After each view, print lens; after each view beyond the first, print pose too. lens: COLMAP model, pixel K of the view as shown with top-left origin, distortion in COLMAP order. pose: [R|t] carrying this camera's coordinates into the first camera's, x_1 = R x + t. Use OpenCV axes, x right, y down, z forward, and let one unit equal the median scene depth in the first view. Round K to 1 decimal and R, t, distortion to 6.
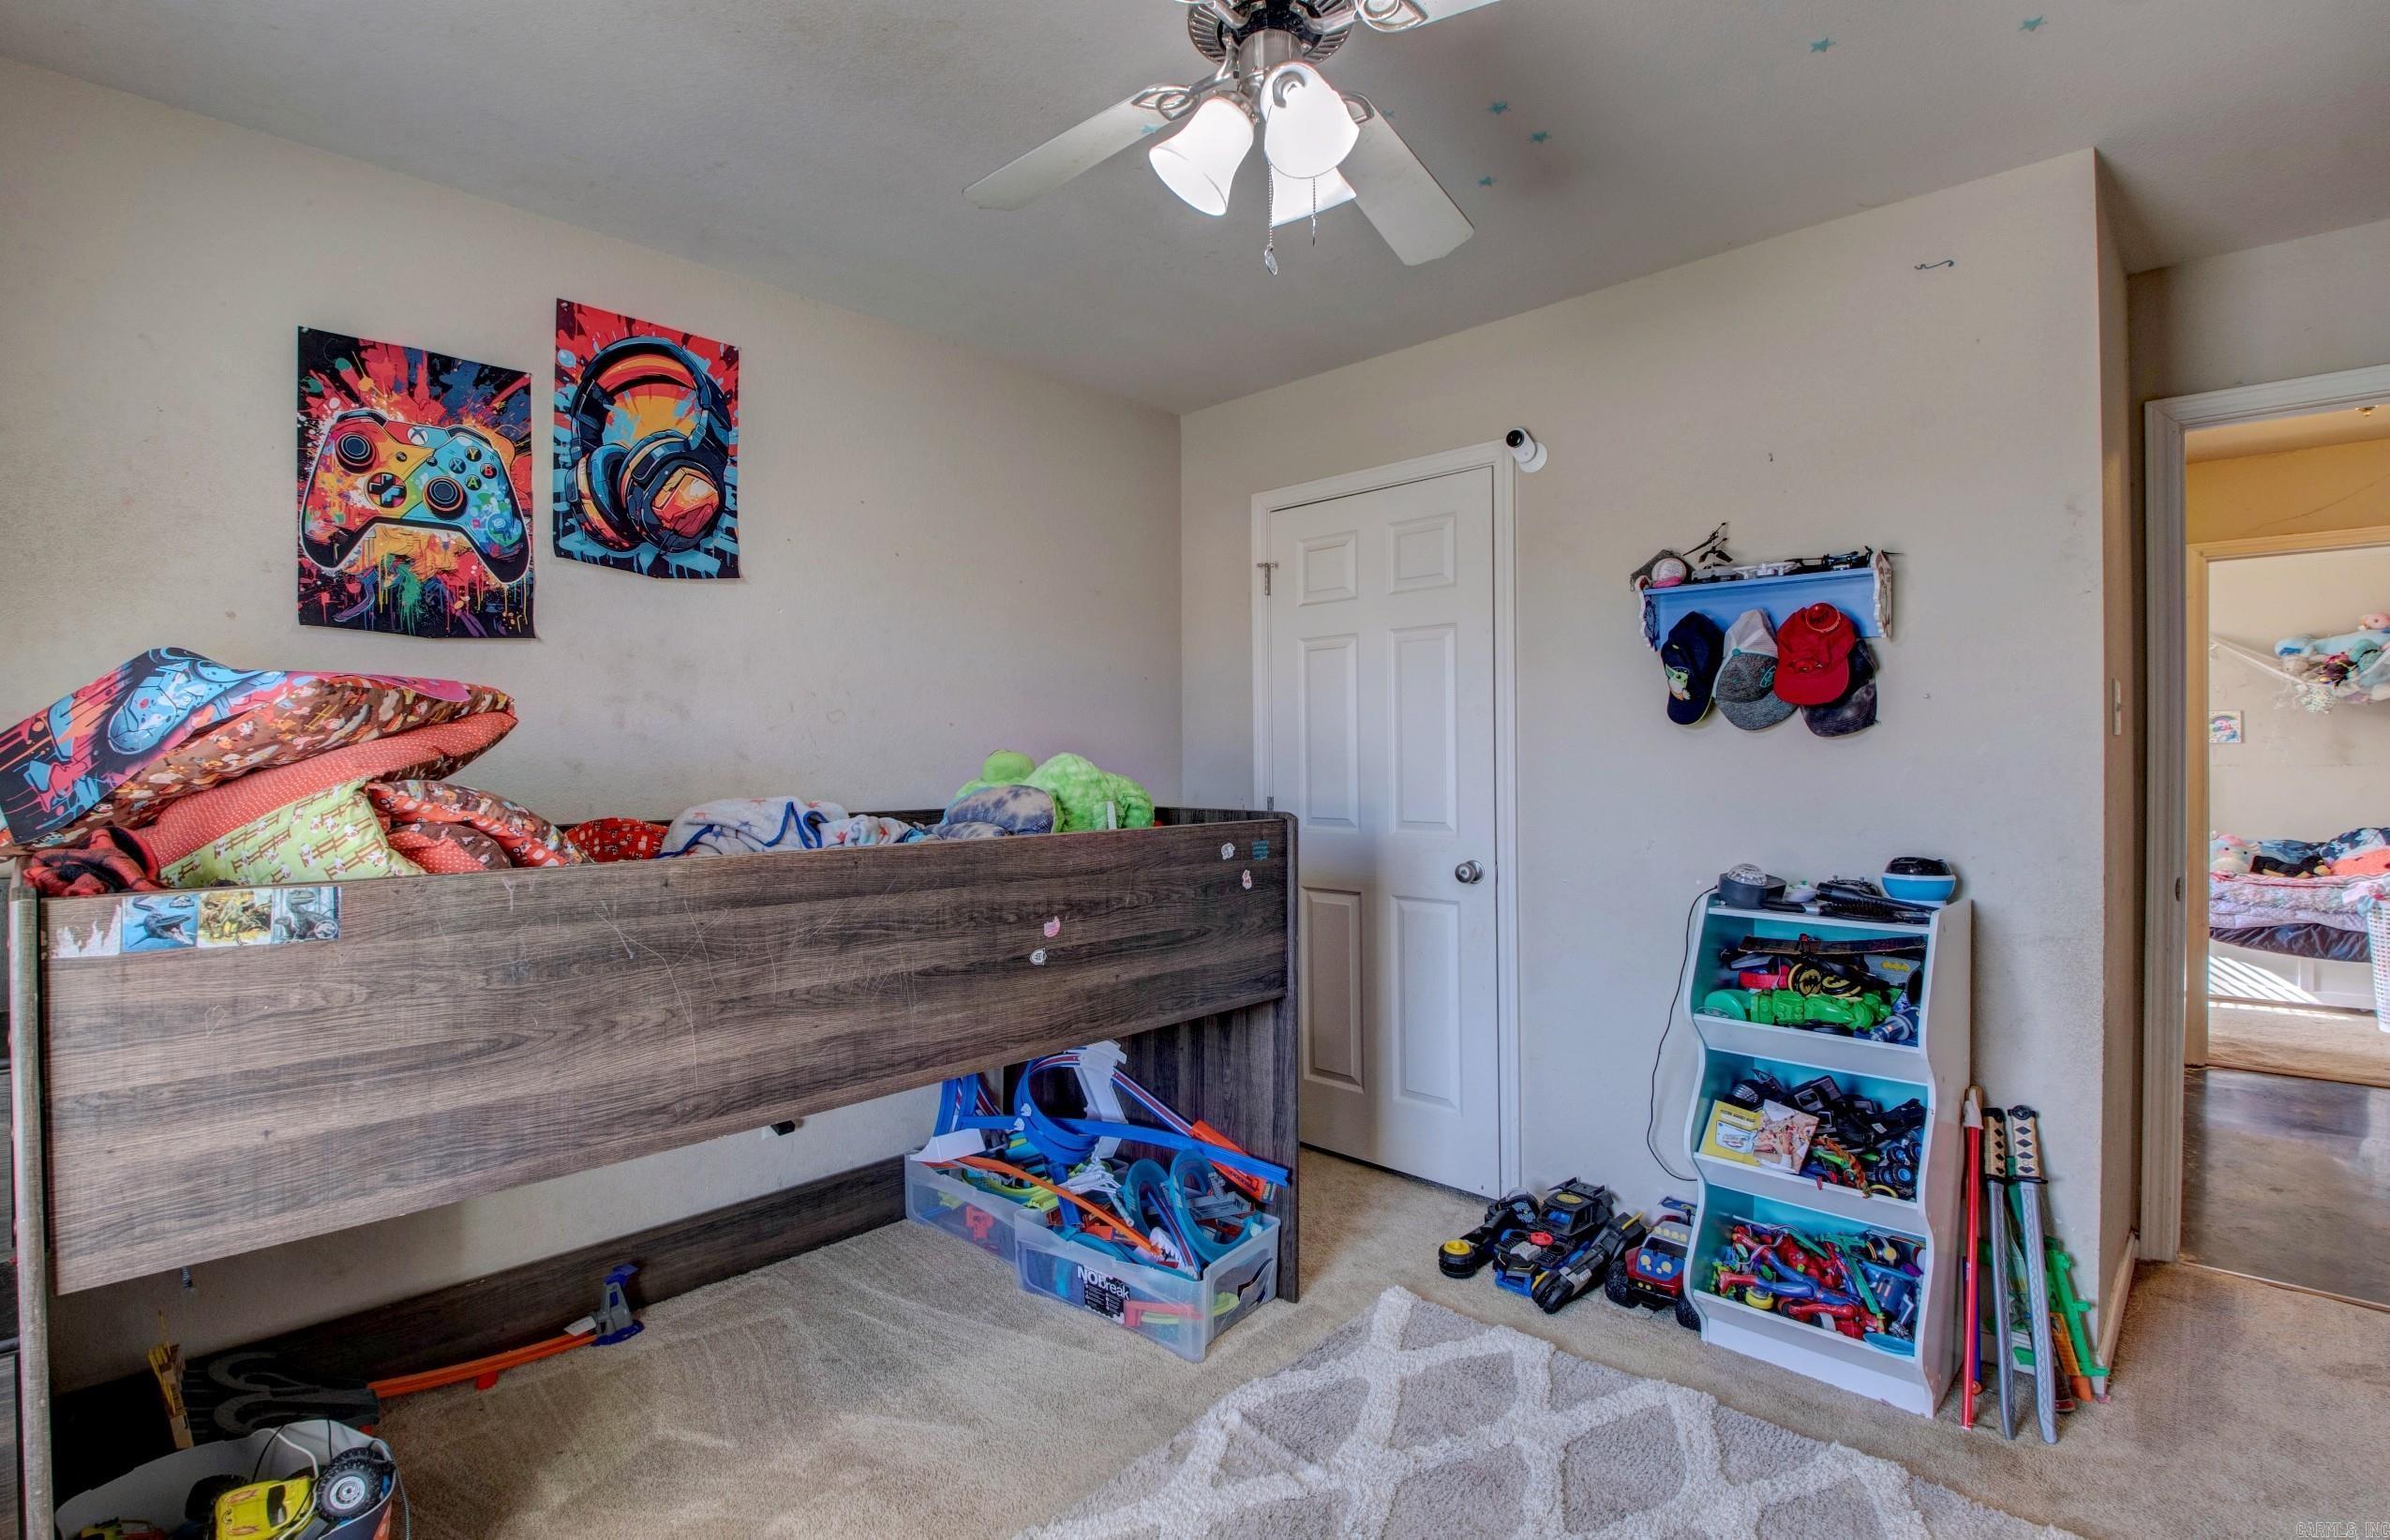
lens RADIAL K [[1085.6, 0, 1200.5], [0, 1085.6, 759.8], [0, 0, 1]] dist [0.002975, -0.018050]
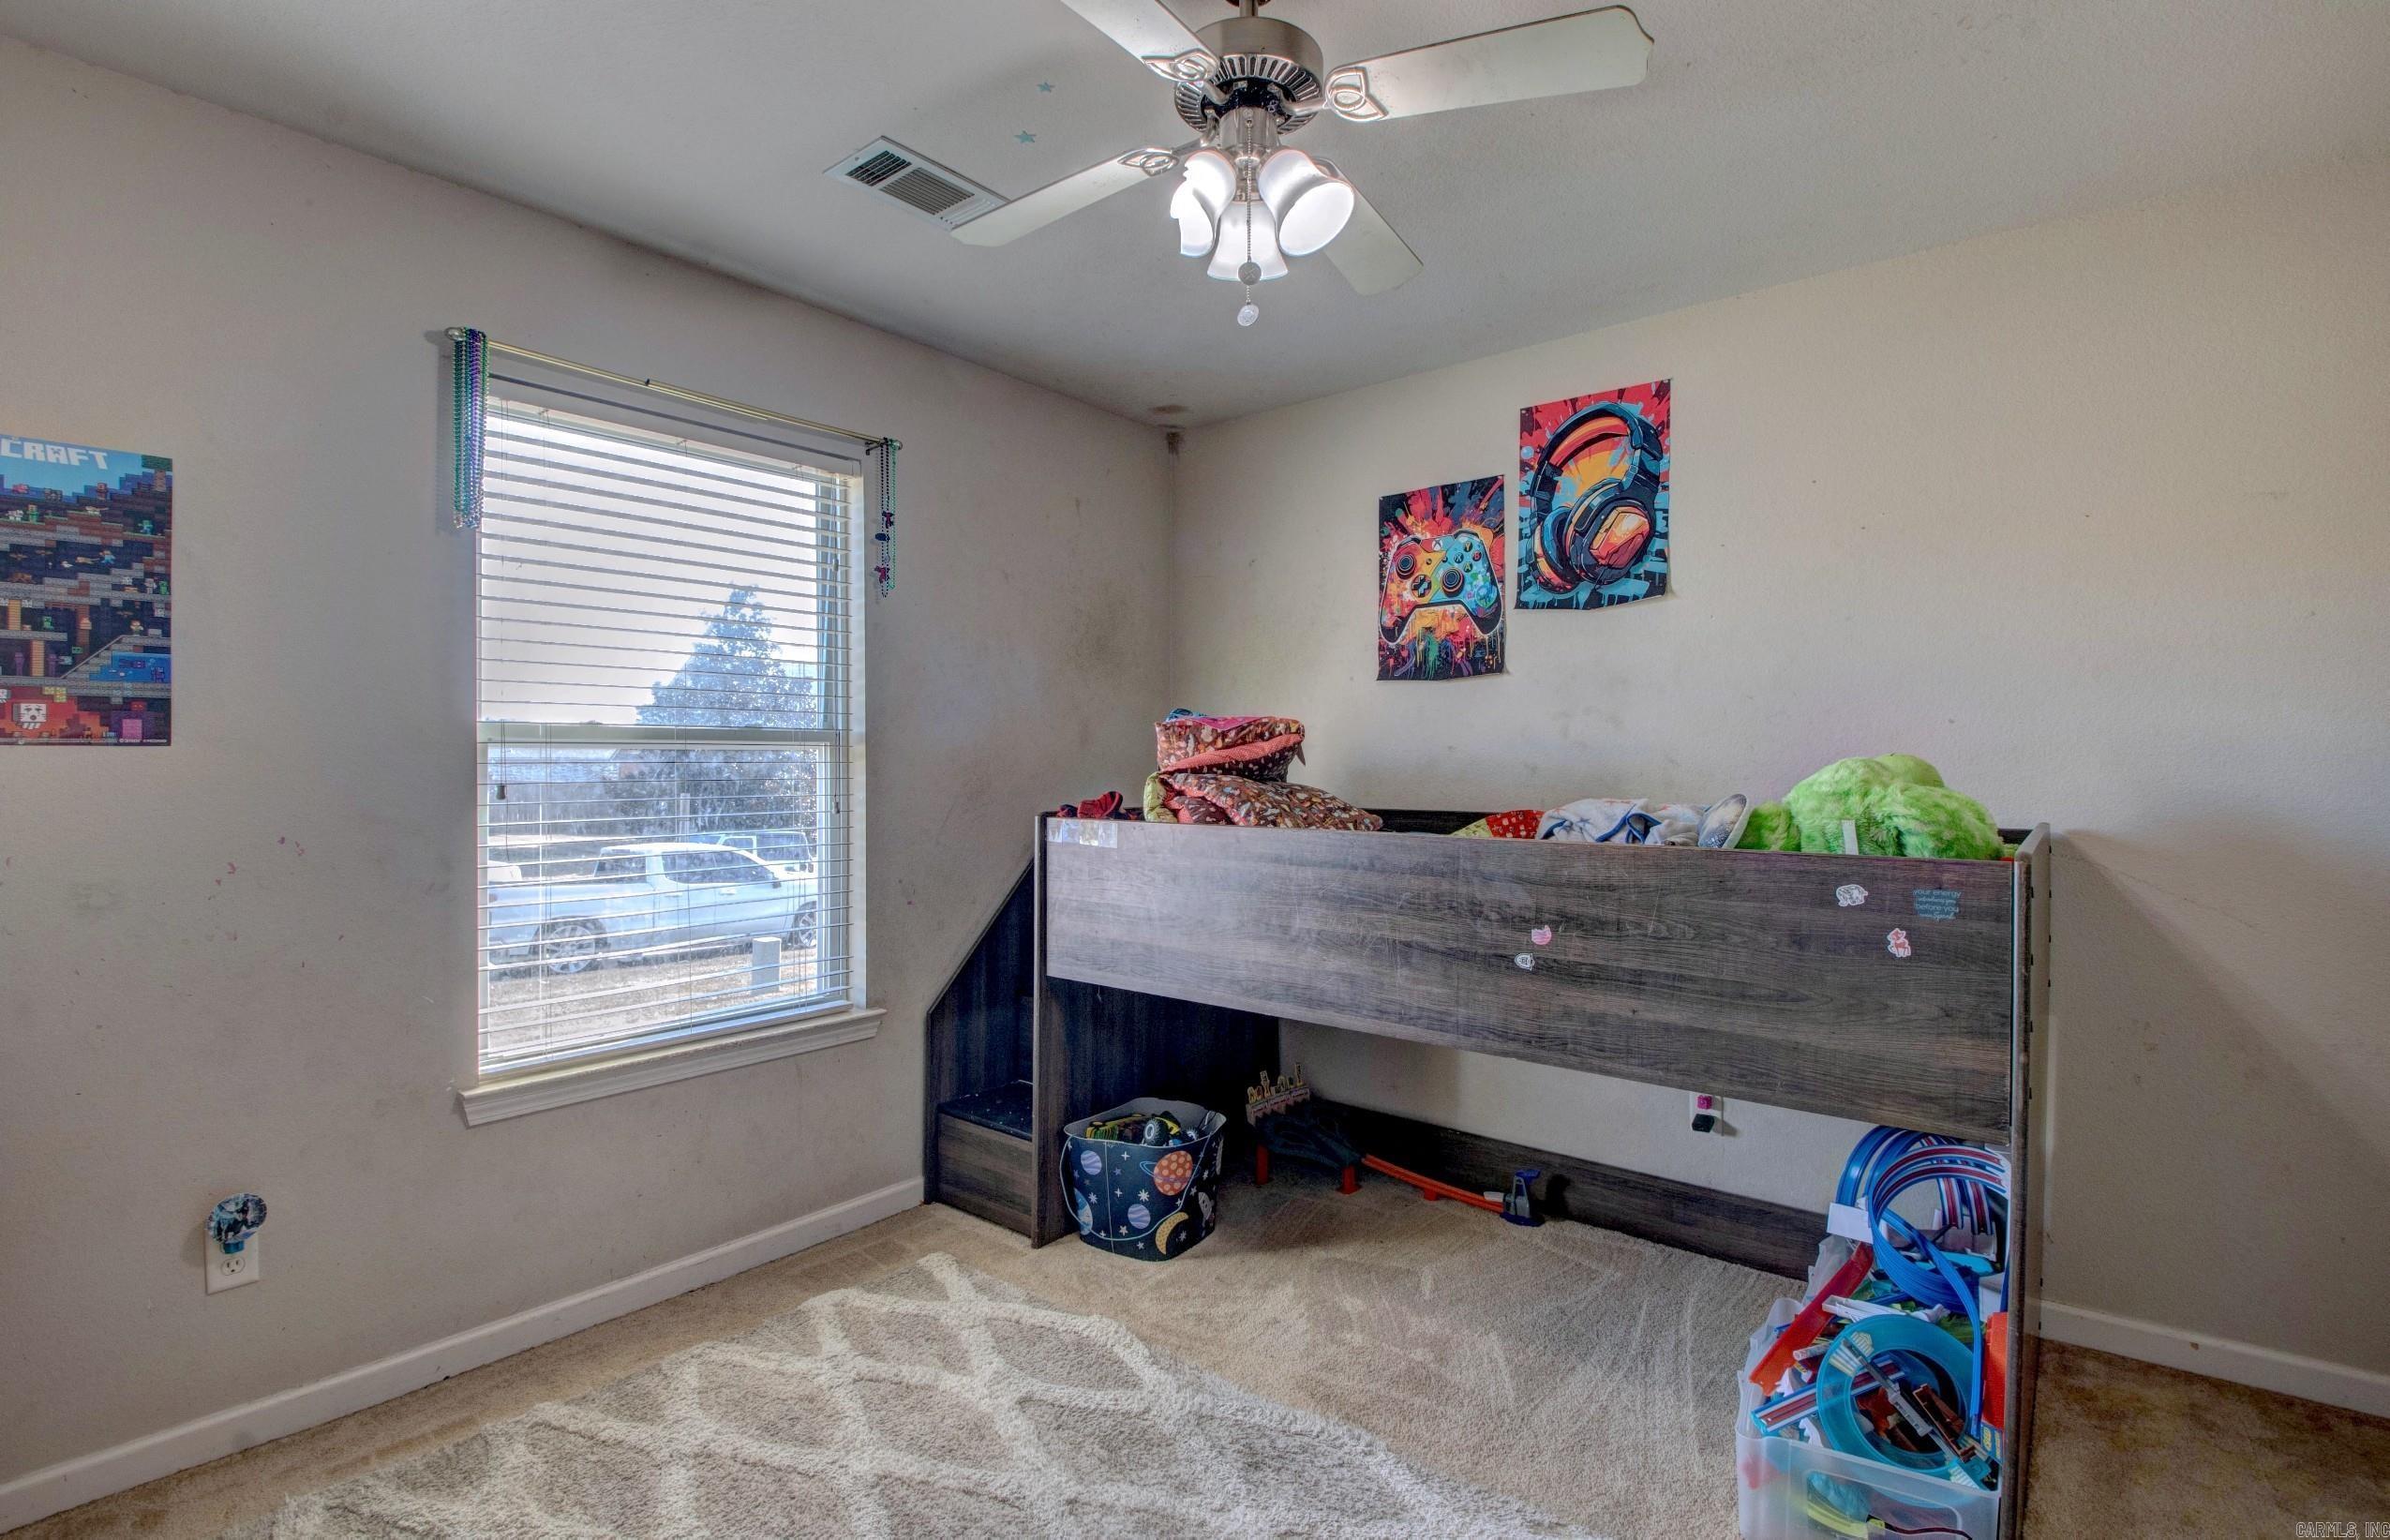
lens RADIAL K [[1085.6, 0, 1200.5], [0, 1085.6, 759.8], [0, 0, 1]] dist [0.002975, -0.018050]
pose [[0.091740, -0.000705, -0.995783, 0.684393], [-0.003753, 0.999992, -0.001054, -0.001778], [0.995776, 0.003834, 0.091737, 0.507451]]
